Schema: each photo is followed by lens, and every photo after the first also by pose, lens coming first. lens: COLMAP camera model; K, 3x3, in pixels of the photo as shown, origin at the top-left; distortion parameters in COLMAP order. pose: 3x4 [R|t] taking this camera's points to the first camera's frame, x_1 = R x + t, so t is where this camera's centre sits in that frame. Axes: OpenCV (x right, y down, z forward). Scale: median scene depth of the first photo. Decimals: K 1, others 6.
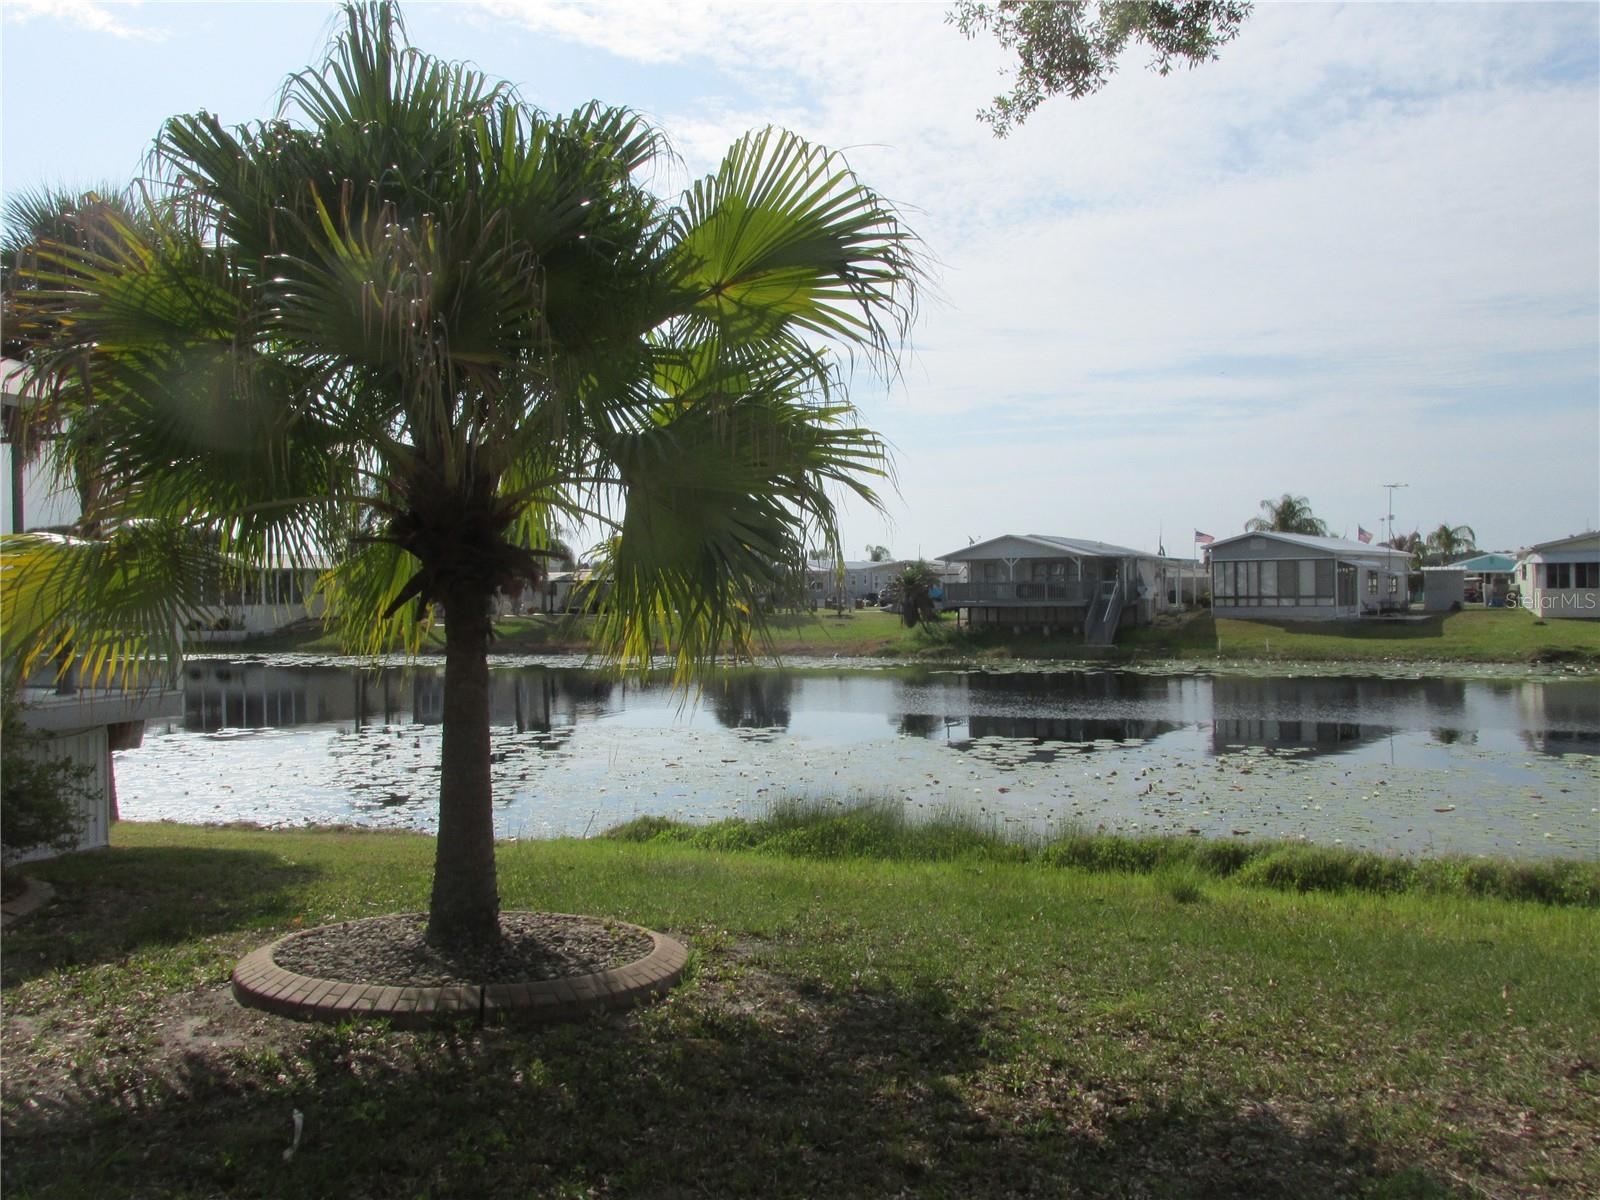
lens RADIAL K [[1371.2, 0, 800.0], [0, 1371.2, 600.0], [0, 0, 1]] dist [0.000887, -0.004177]
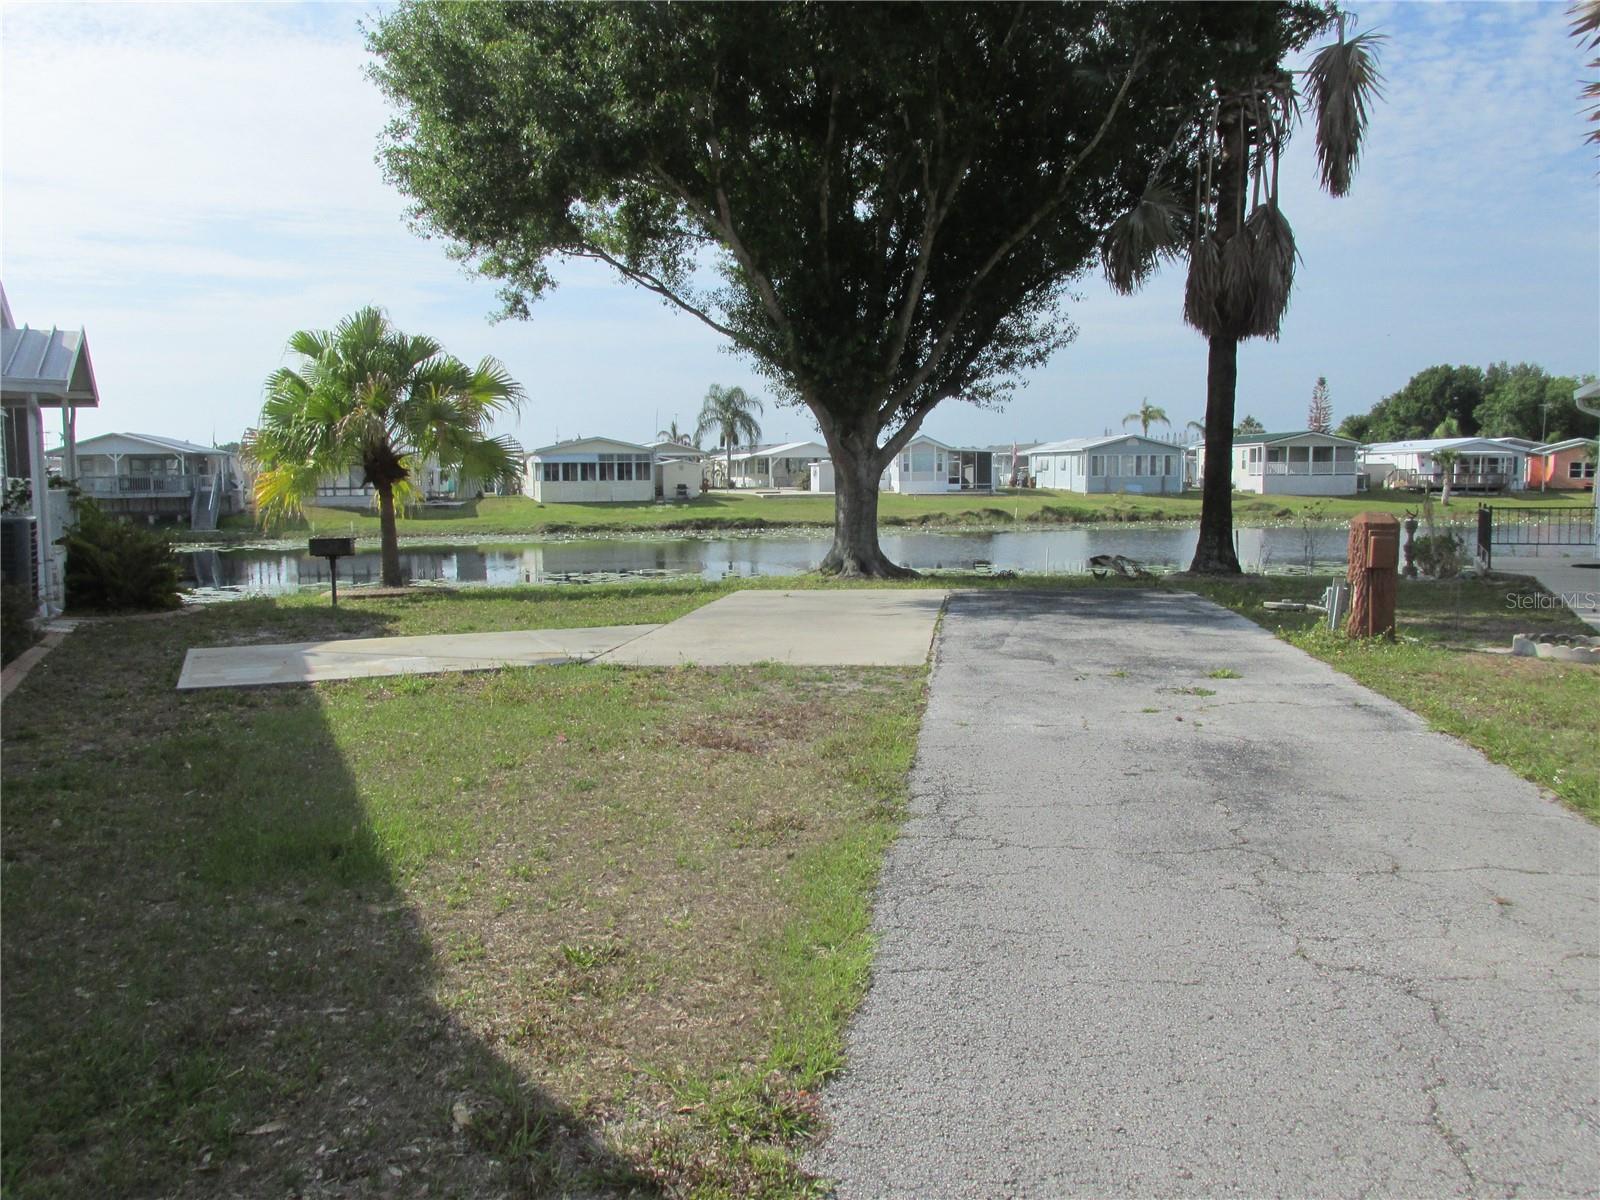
lens RADIAL K [[1327.1, 0, 776.4], [0, 1327.1, 613.8], [0, 0, 1]] dist [-0.035051, -0.001874]
pose [[0.766435, -0.062878, 0.639237, -0.128727], [0.004327, 0.995680, 0.092752, 0.001766], [-0.642307, -0.068322, 0.763396, -0.166762]]
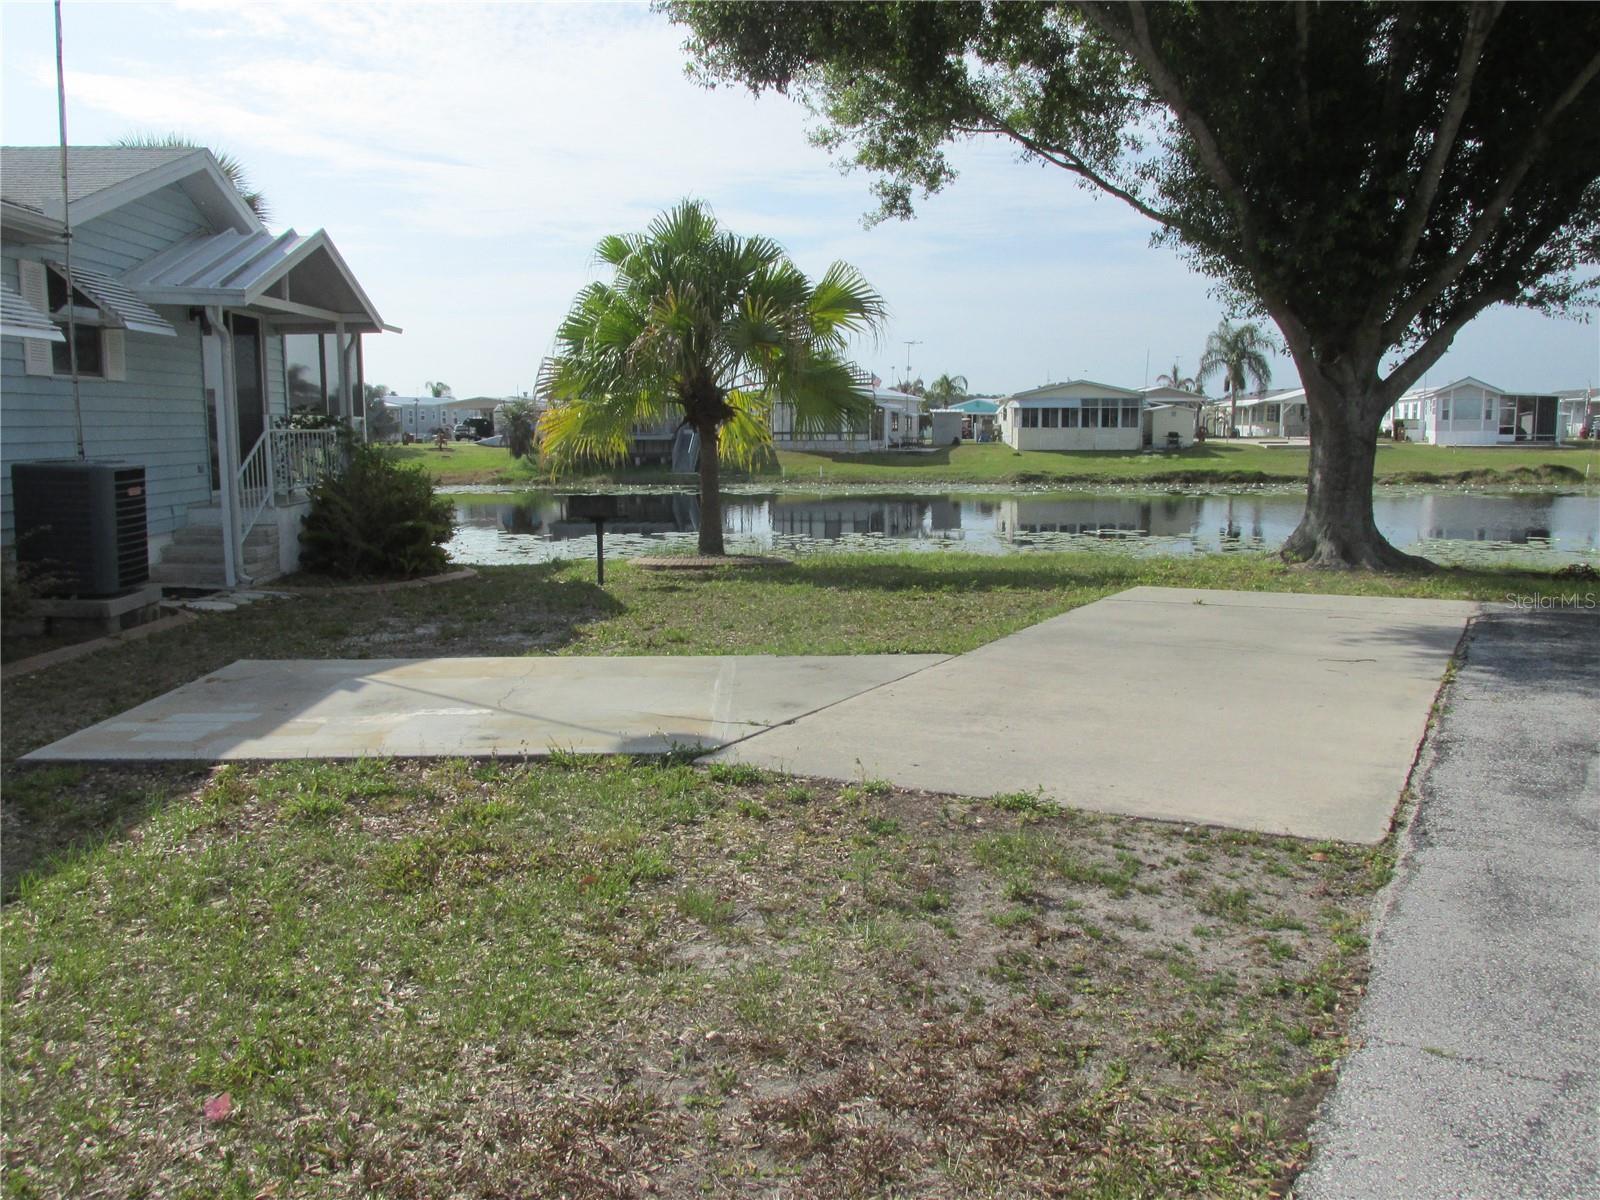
lens RADIAL K [[1335.8, 0, 800.0], [0, 1335.8, 600.0], [0, 0, 1]] dist [-0.018263, -0.006787]
pose [[0.941523, -0.036600, 0.334954, -0.077386], [-0.004436, 0.992651, 0.120934, 0.001806], [-0.336919, -0.115348, 0.934441, -0.121144]]
